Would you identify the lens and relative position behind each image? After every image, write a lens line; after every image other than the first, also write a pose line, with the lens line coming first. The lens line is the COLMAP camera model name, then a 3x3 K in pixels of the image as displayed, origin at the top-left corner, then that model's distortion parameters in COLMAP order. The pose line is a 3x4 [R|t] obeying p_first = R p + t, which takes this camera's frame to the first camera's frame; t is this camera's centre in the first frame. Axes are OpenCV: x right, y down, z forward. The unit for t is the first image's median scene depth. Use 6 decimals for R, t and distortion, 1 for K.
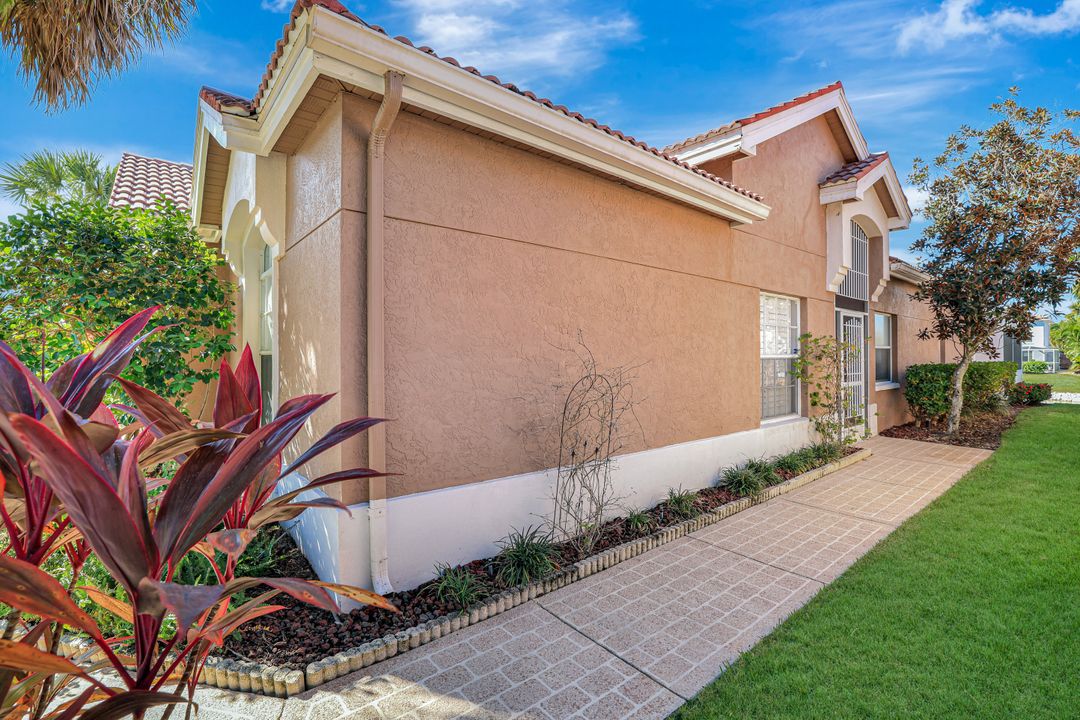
lens RADIAL K [[465.3, 0, 534.4], [0, 465.3, 356.8], [0, 0, 1]] dist [-0.045895, 0.017659]
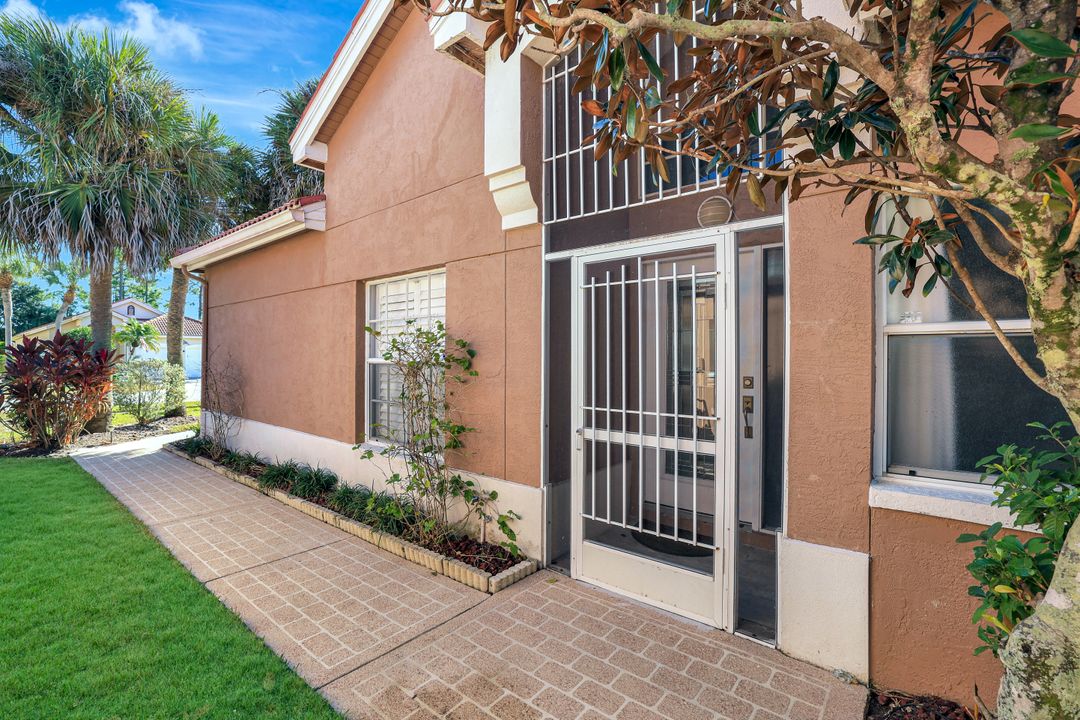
lens RADIAL K [[465.3, 0, 534.4], [0, 465.3, 356.8], [0, 0, 1]] dist [-0.045895, 0.017659]
pose [[0.238966, 0.004167, -0.971019, 1.501310], [-0.003515, 0.999988, 0.003426, -0.013182], [0.971022, 0.002595, 0.238977, 1.199044]]
